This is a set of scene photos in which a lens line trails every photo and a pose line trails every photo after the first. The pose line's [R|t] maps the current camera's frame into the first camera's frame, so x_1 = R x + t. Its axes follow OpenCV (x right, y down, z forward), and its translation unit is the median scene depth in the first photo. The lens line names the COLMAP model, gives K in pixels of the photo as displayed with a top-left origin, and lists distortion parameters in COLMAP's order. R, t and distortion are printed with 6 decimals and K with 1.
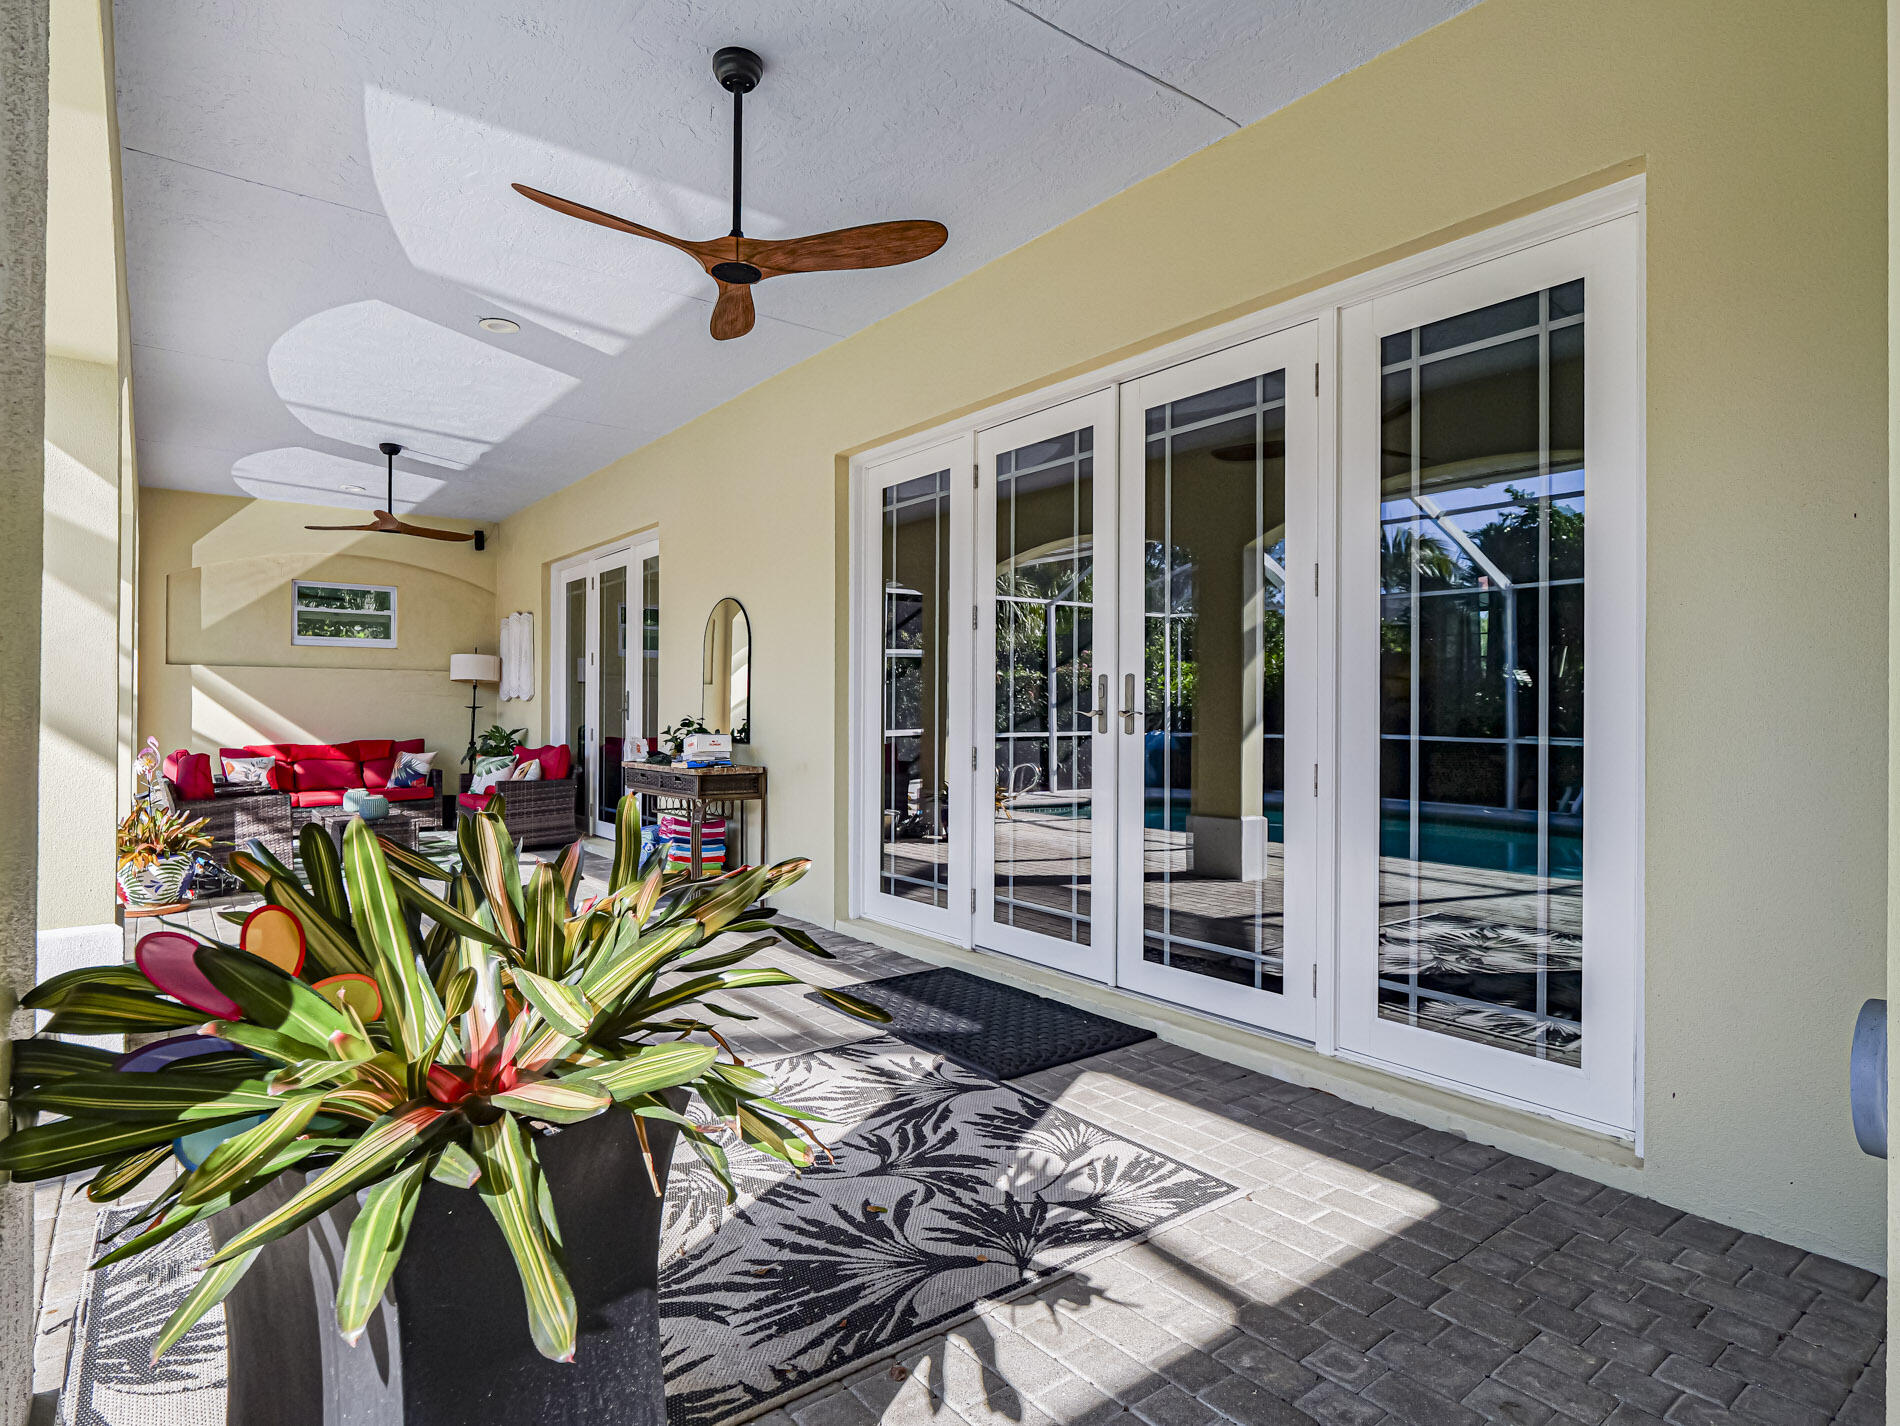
lens RADIAL K [[996.3, 0, 920.8], [0, 996.3, 705.0], [0, 0, 1]] dist [-0.003391, 0.002775]
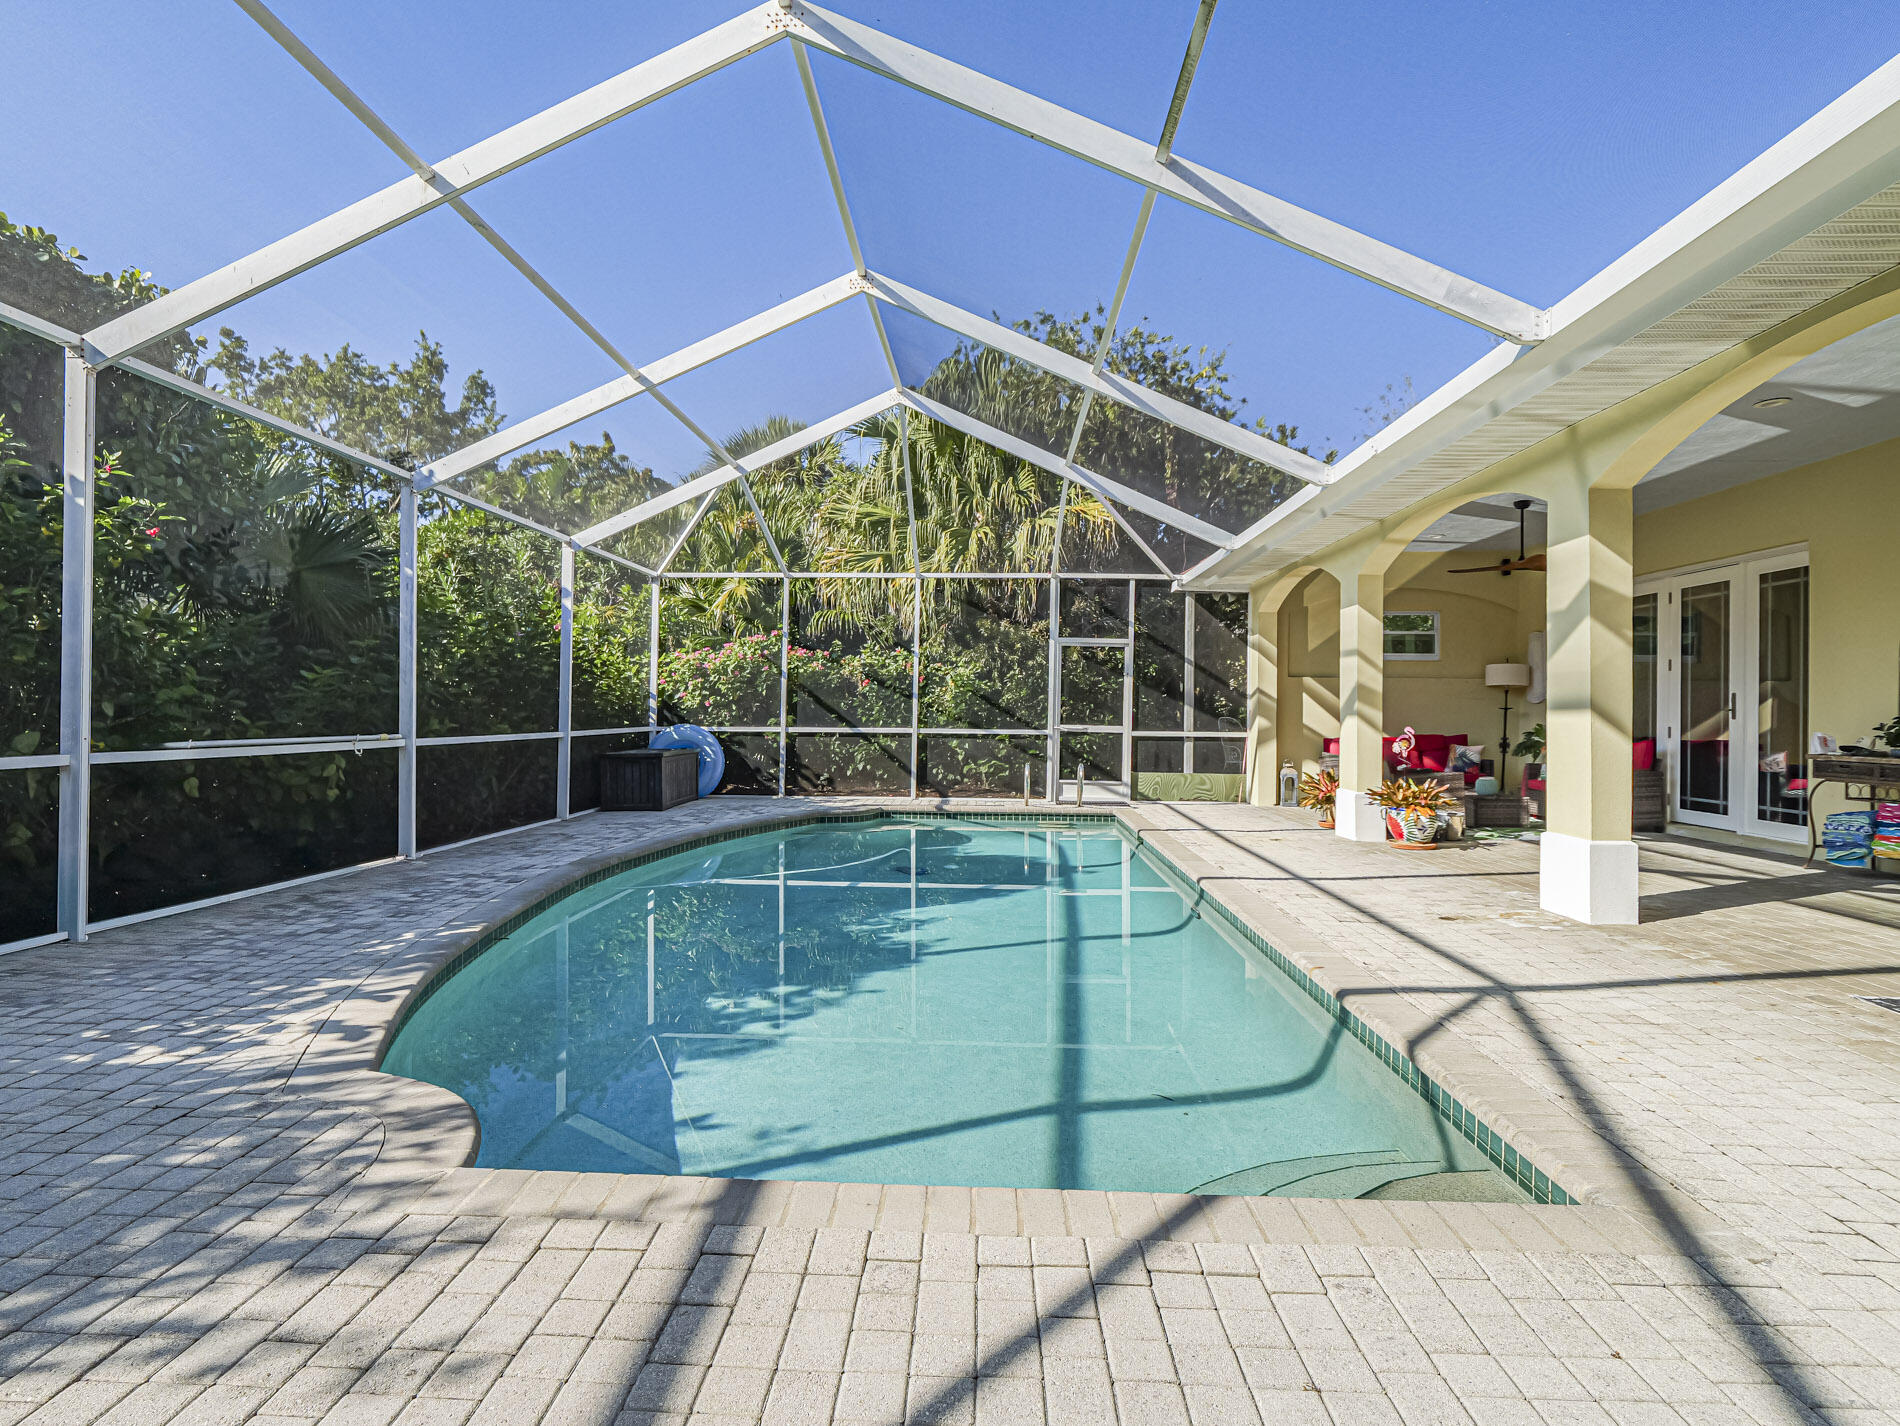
lens RADIAL K [[996.3, 0, 958.0], [0, 996.3, 711.4], [0, 0, 1]] dist [-0.003391, 0.002775]
pose [[0.775753, 0.000875, -0.631036, -0.230667], [0.000589, 0.999998, 0.002110, 0.003578], [0.631036, -0.002009, 0.775751, -0.352370]]
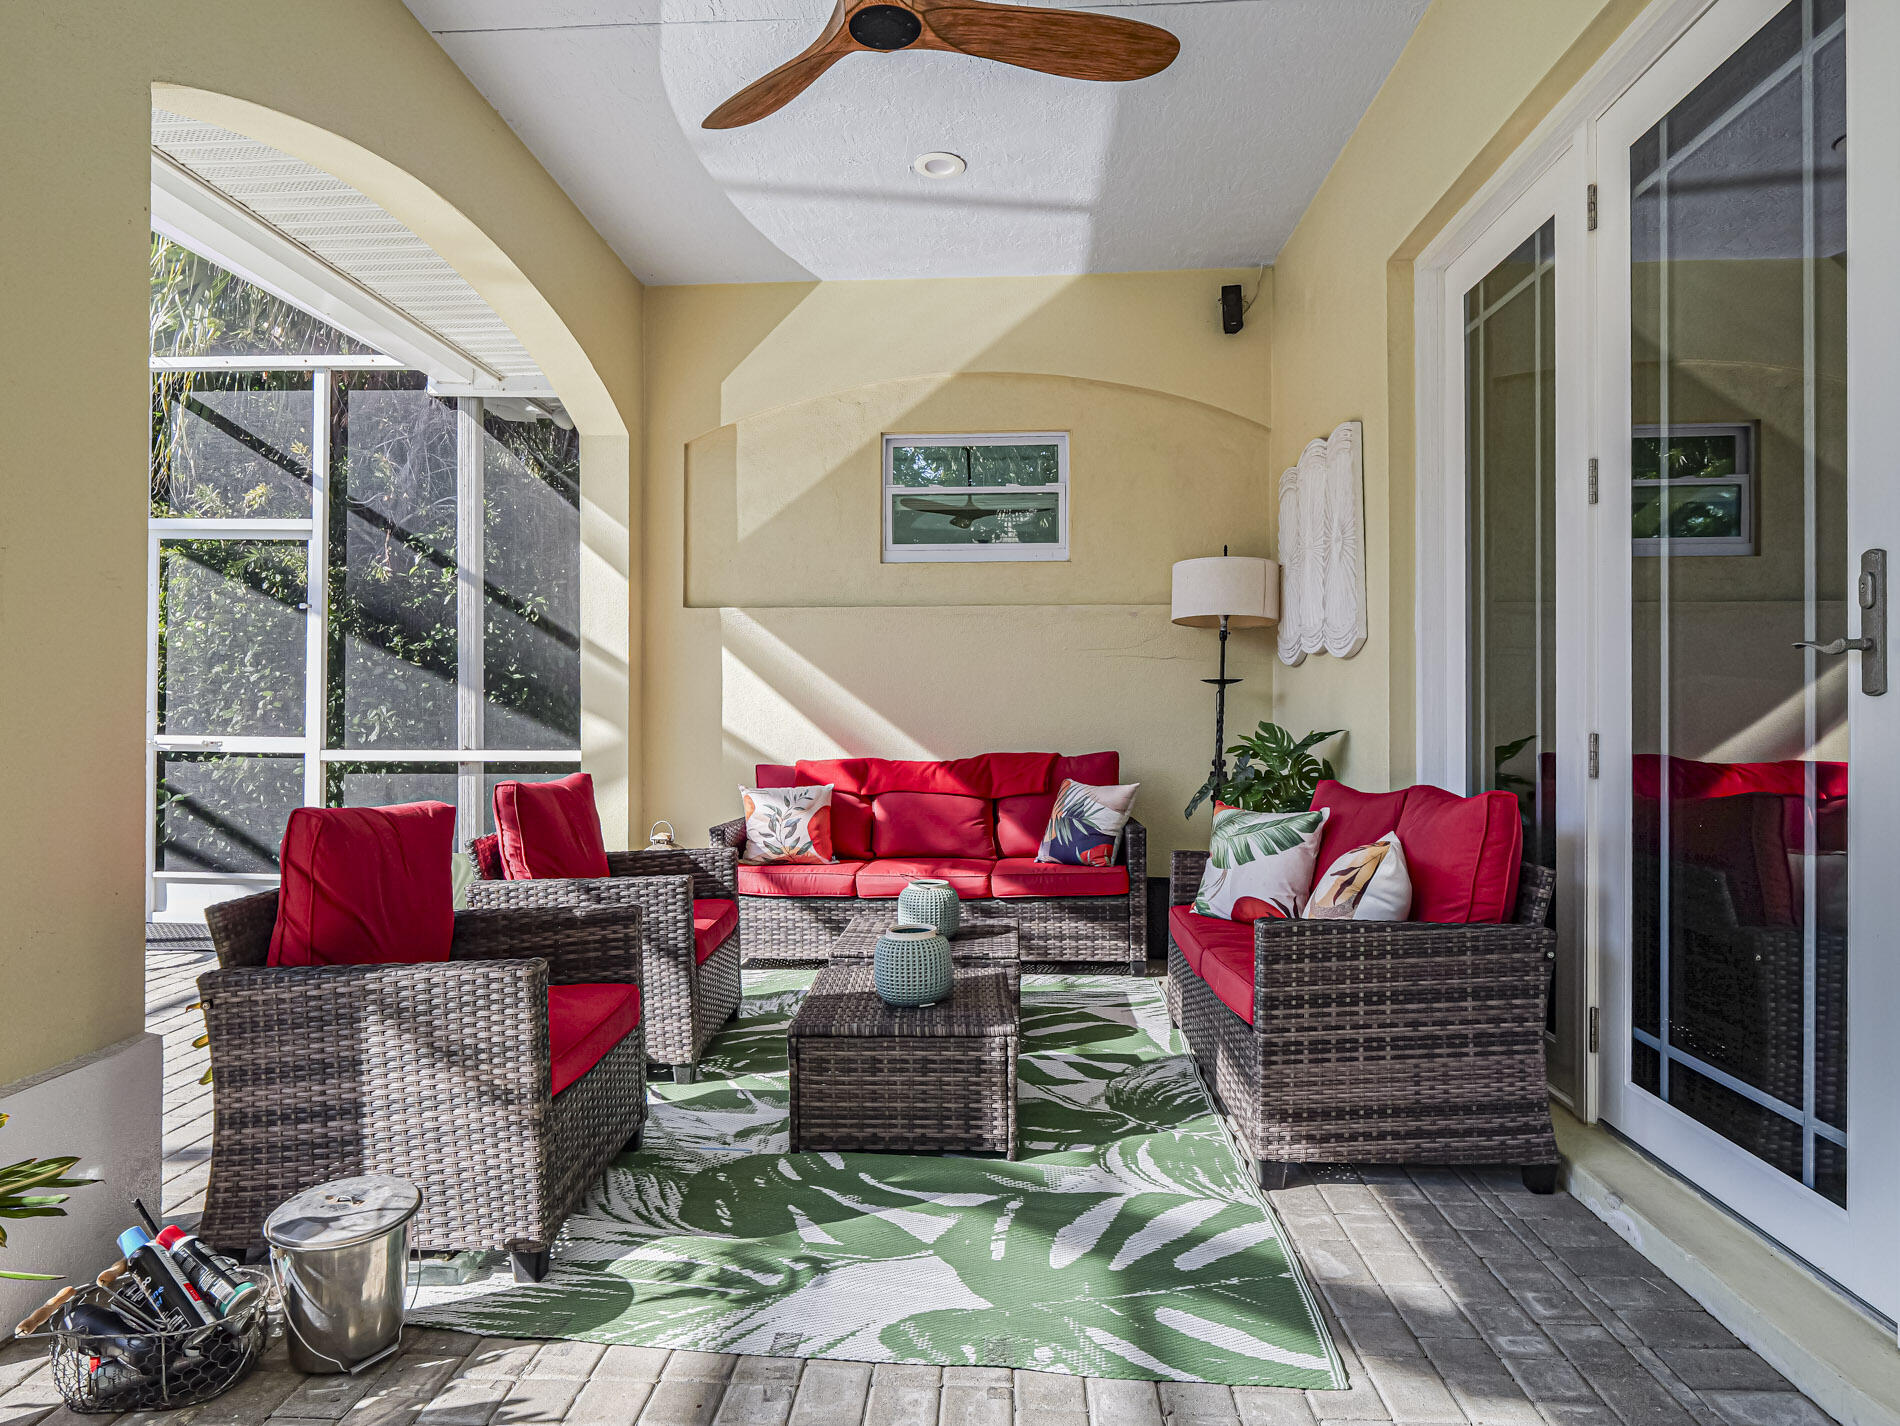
lens RADIAL K [[1078.6, 0, 953.7], [0, 1078.6, 717.1], [0, 0, 1]] dist [0.005726, 0.000430]
pose [[0.762735, -0.002710, -0.646705, -0.256689], [0.010265, 0.999916, 0.007917, 0.014538], [0.646629, -0.012677, 0.762699, 0.621441]]
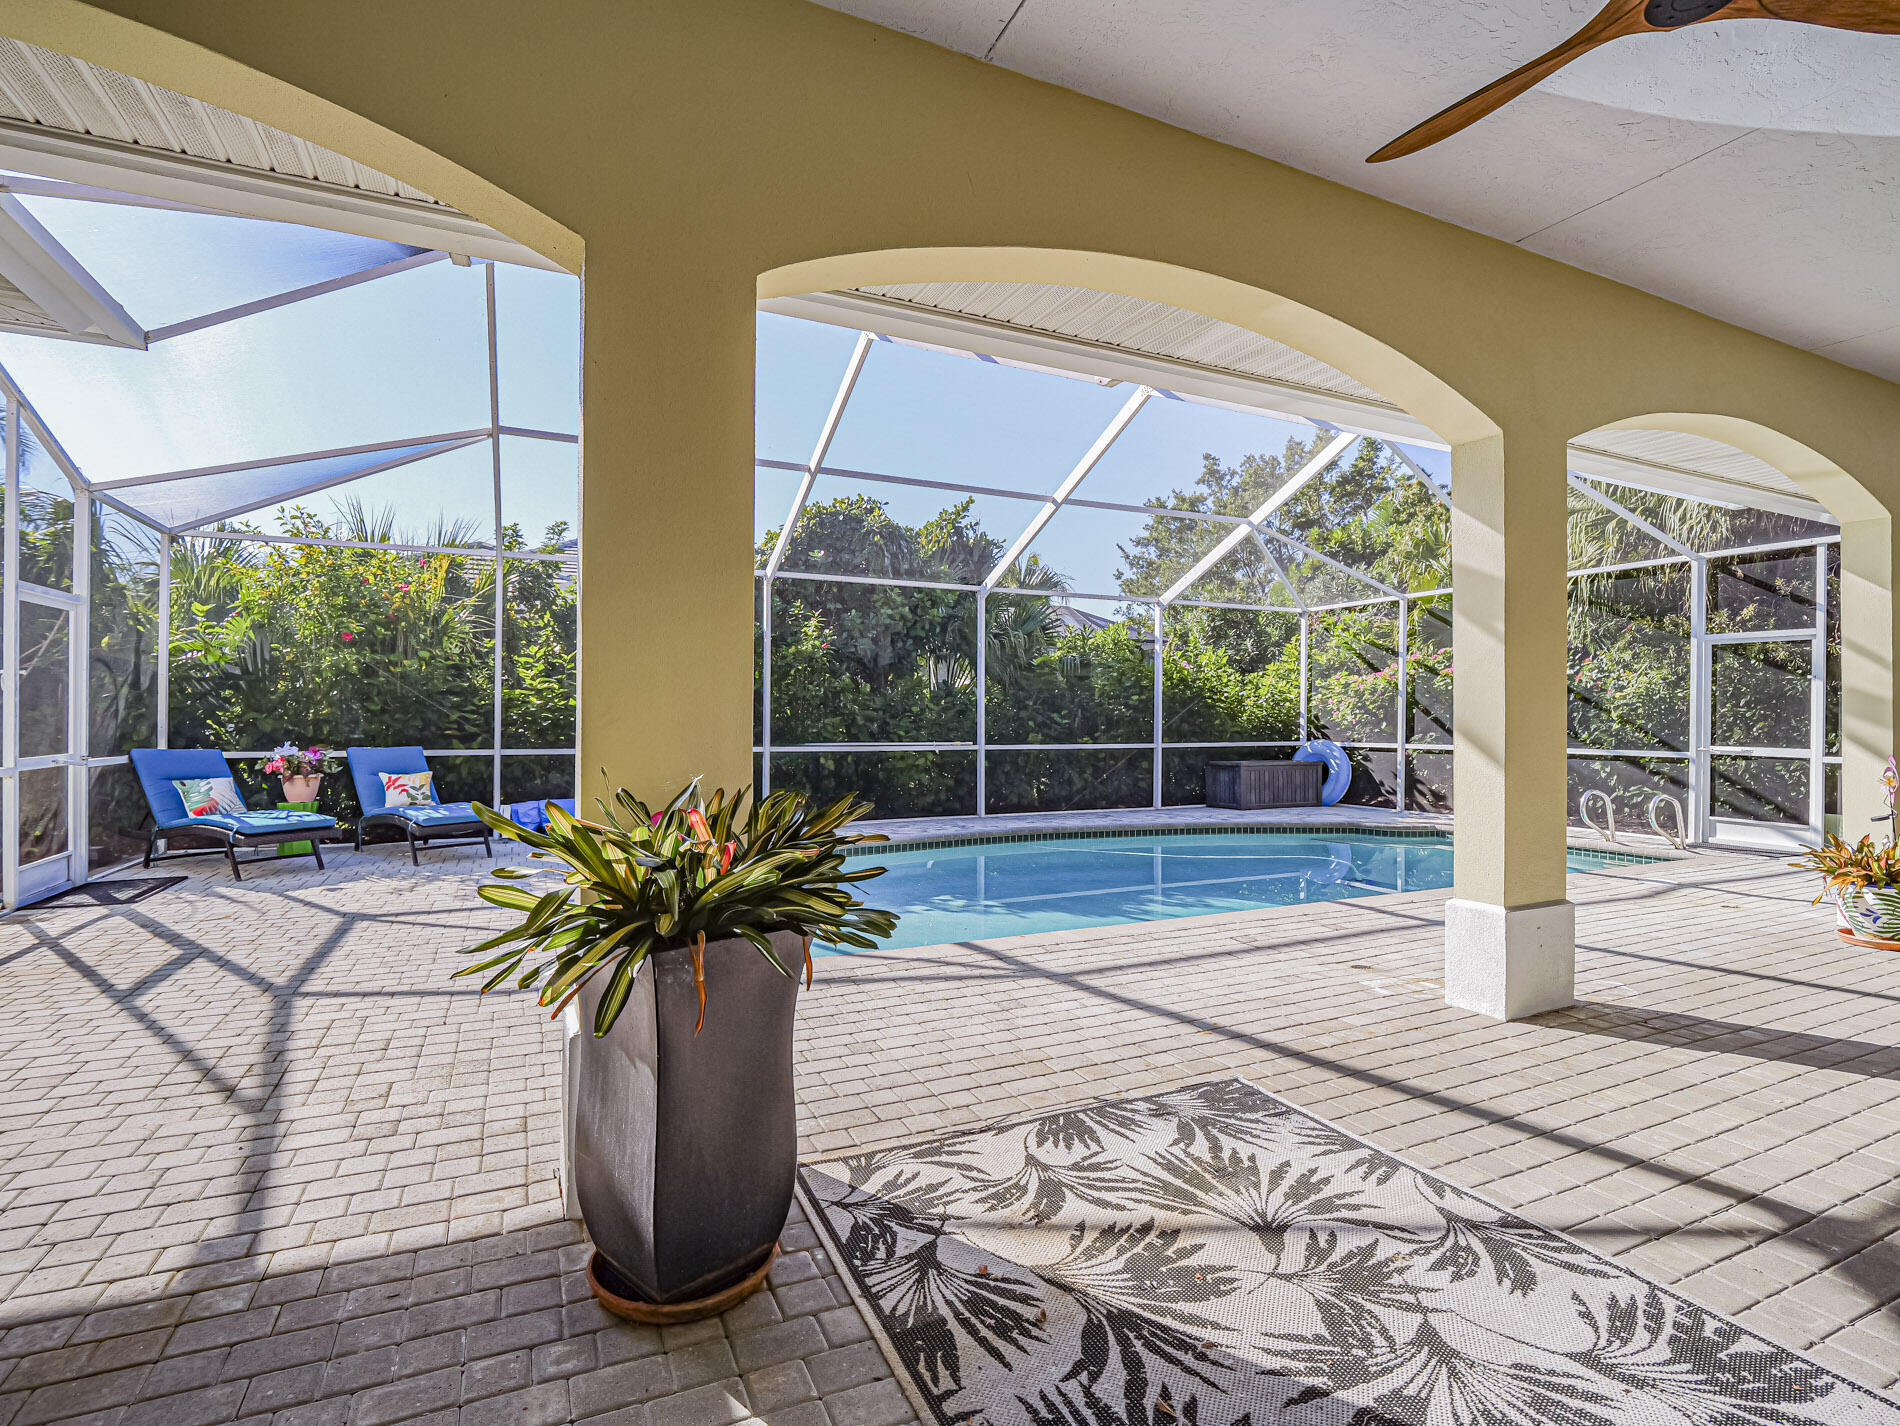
lens RADIAL K [[926.2, 0, 937.7], [0, 926.2, 720.1], [0, 0, 1]] dist [-0.007239, -0.002348]
pose [[-0.200047, -0.006983, -0.979761, 0.151600], [0.001820, 0.999970, -0.007498, 0.003074], [0.979785, -0.003283, -0.200029, 0.180996]]
